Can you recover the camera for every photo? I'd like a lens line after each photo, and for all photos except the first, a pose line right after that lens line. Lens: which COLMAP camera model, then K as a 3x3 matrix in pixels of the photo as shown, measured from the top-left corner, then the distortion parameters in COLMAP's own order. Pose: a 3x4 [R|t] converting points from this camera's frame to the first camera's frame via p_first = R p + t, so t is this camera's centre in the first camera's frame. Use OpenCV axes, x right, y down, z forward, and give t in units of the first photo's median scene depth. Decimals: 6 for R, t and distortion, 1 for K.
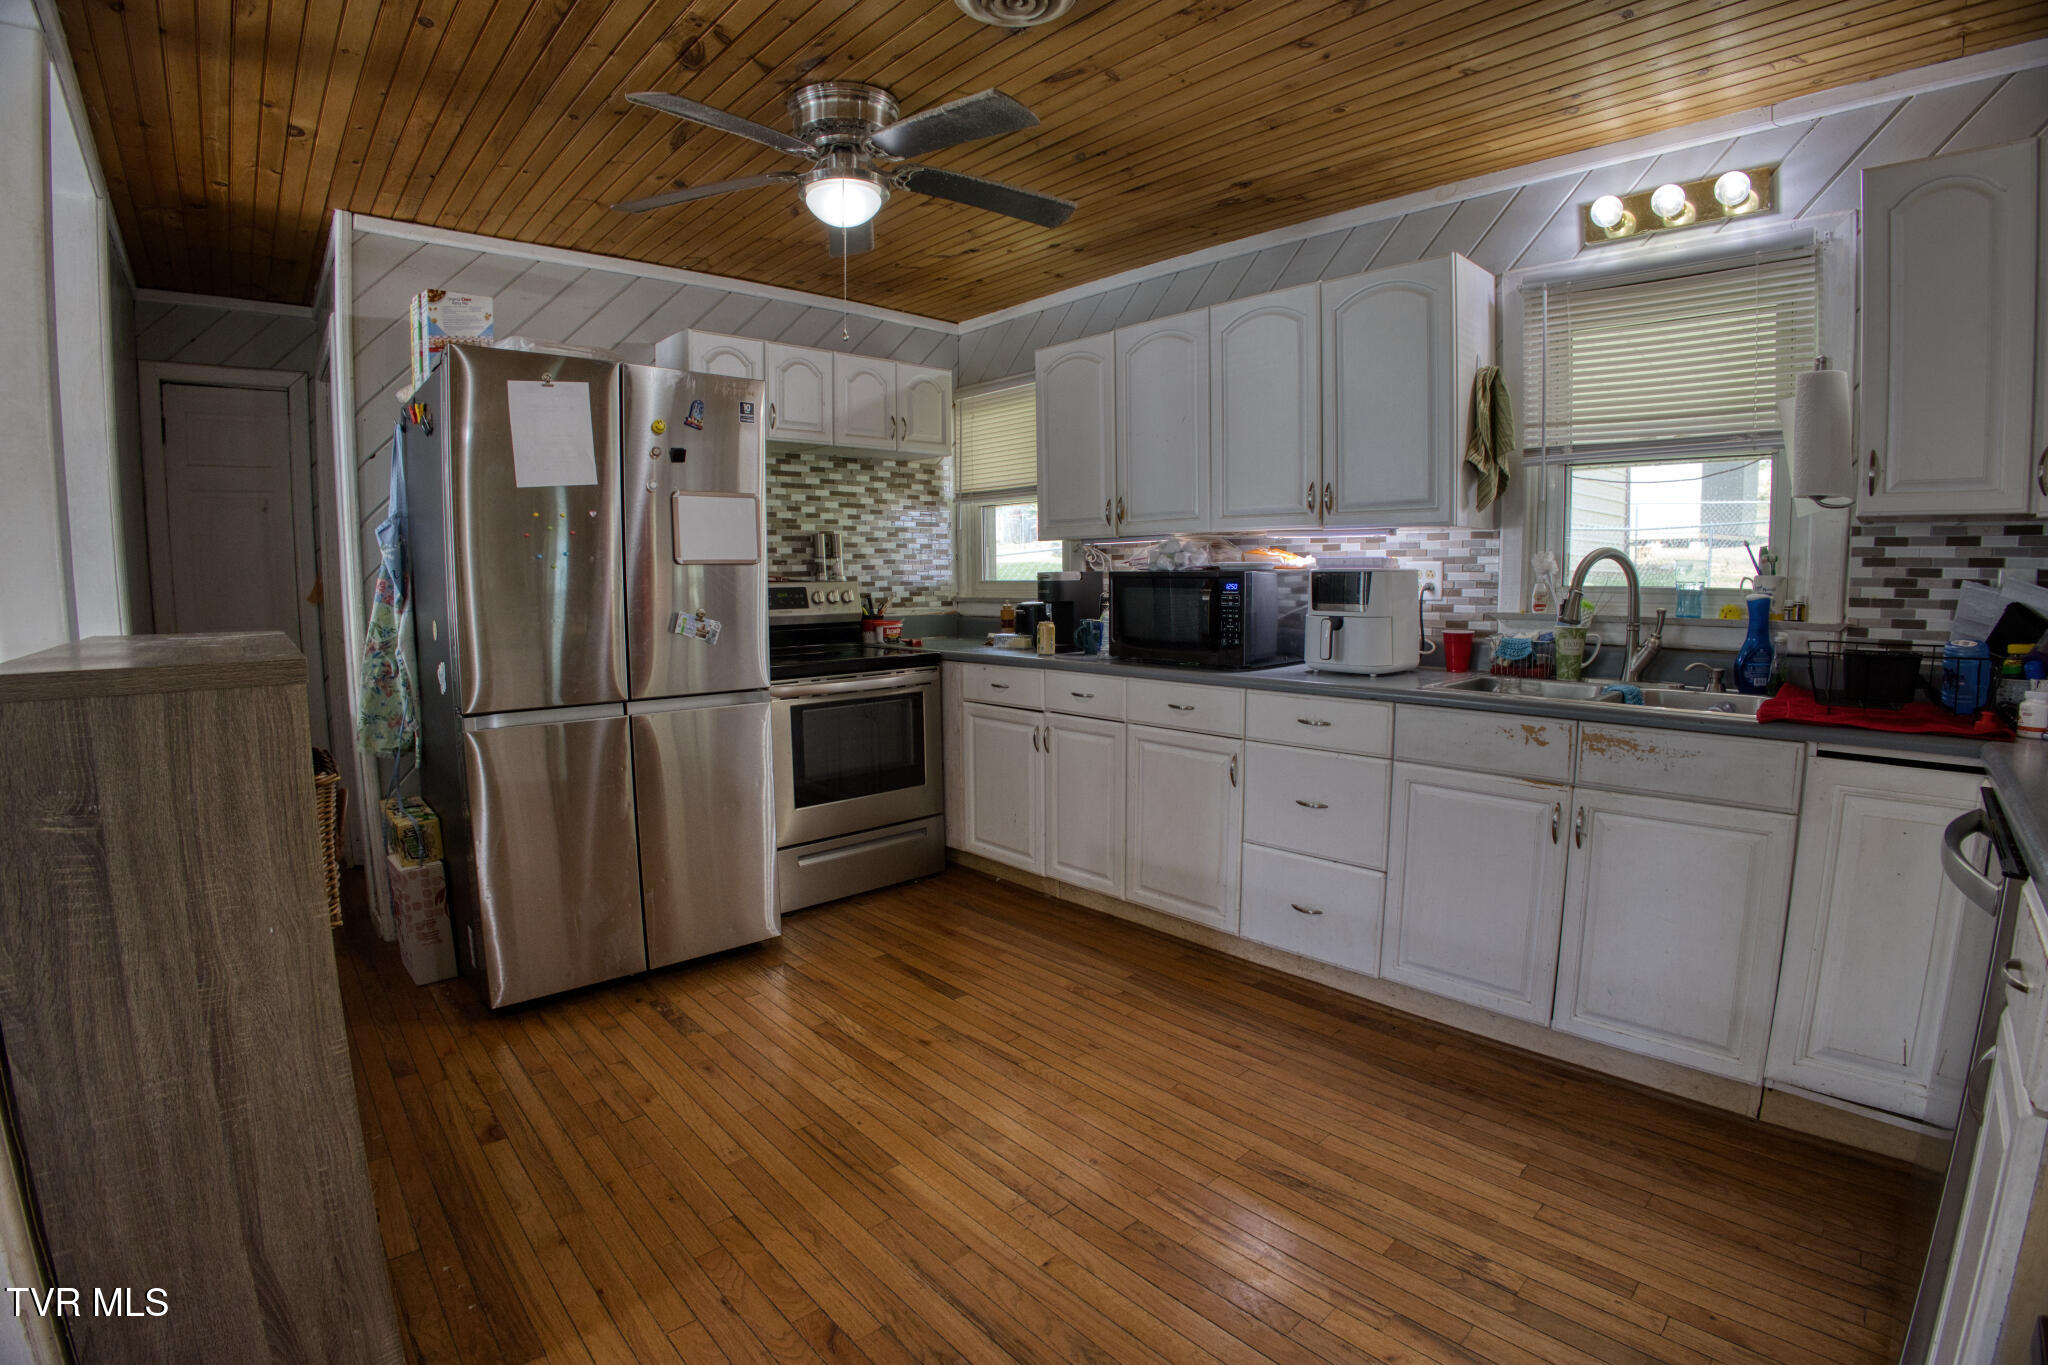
lens RADIAL K [[954.1, 0, 1024.0], [0, 954.1, 682.5], [0, 0, 1]] dist [-0.129621, 0.024802]
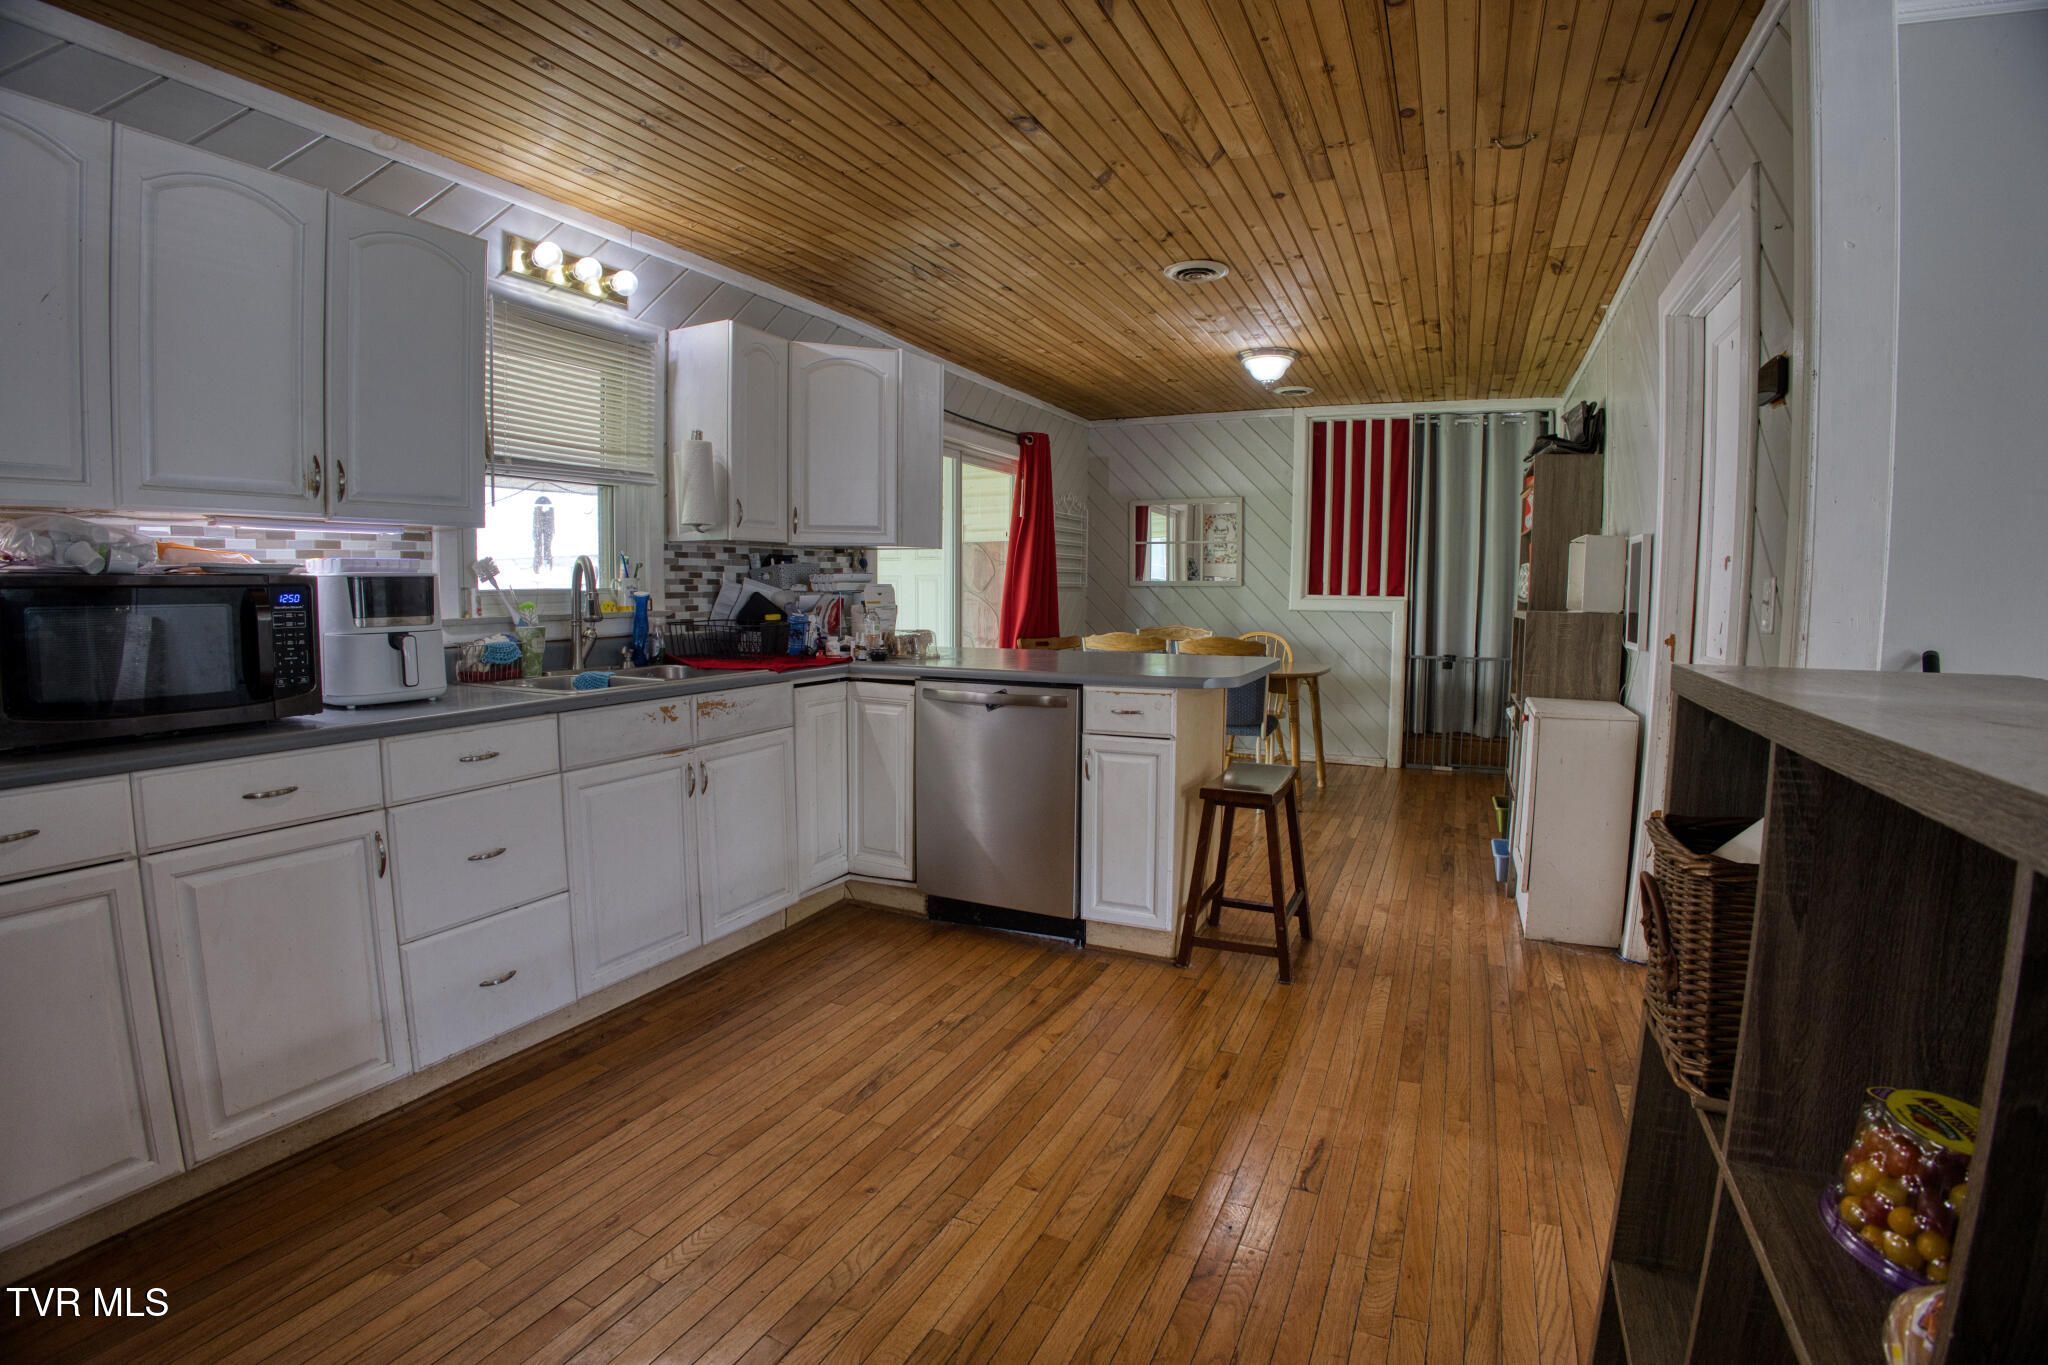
lens RADIAL K [[954.1, 0, 1024.0], [0, 954.1, 682.5], [0, 0, 1]] dist [-0.129621, 0.024802]
pose [[-0.368564, -0.090587, 0.925178, -0.741216], [0.097942, 0.985917, 0.135551, -0.103112], [-0.924428, 0.140573, -0.354502, 1.014712]]
